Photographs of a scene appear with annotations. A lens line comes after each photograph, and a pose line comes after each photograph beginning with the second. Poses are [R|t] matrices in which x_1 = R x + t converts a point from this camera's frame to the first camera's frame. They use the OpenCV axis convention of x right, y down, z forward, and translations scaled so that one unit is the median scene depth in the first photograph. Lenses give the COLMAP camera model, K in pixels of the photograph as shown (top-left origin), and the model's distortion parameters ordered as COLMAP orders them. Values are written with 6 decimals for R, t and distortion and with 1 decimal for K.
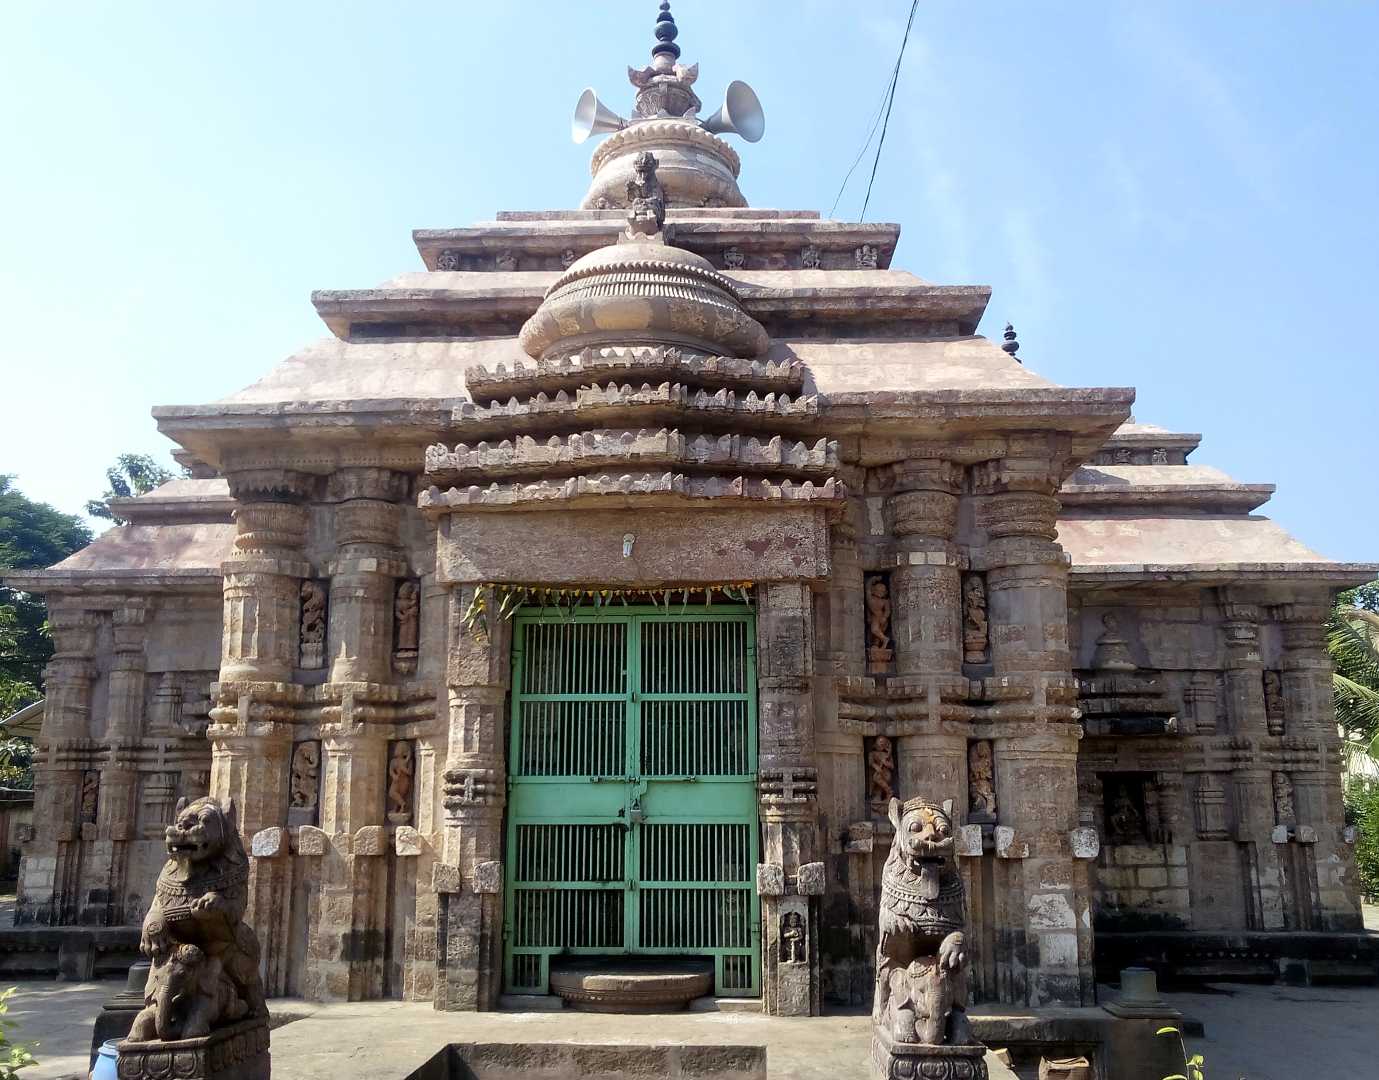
lens RADIAL K [[1243.5, 0, 689.1], [0, 1243.5, 540.0], [0, 0, 1]] dist [-0.010685, -0.024985]
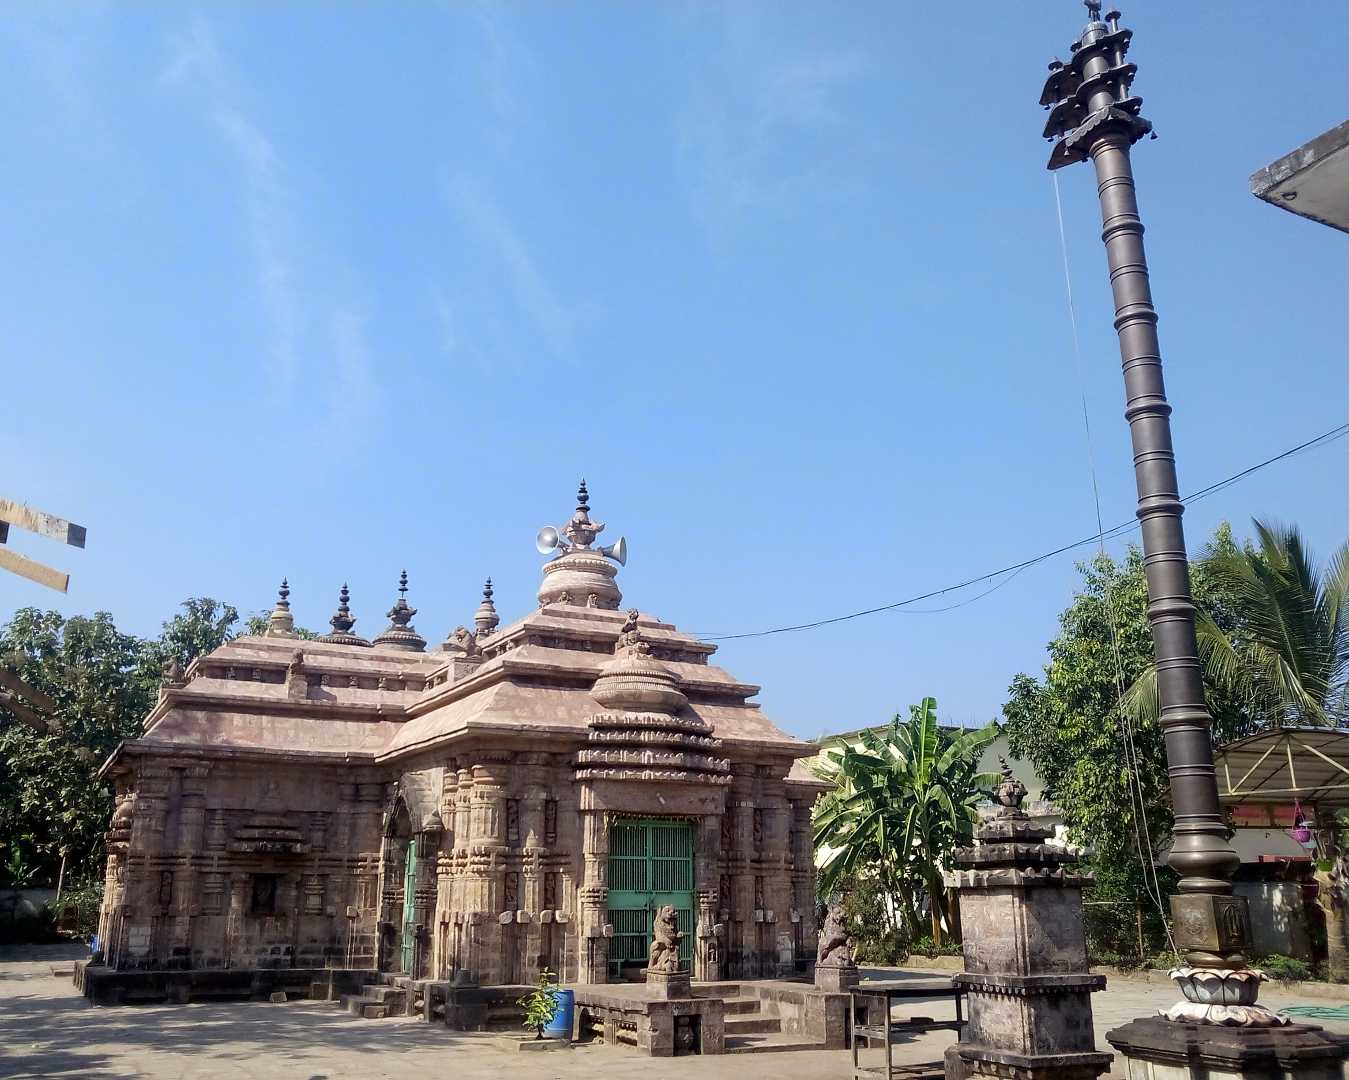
lens RADIAL K [[1199.0, 0, 674.0], [0, 1199.0, 538.5], [0, 0, 1]] dist [-0.039793, 0.008318]
pose [[0.858631, 0.150488, 0.490006, -1.232807], [-0.117245, 0.988250, -0.098060, -0.267892], [-0.499005, 0.026747, 0.866186, -1.080181]]
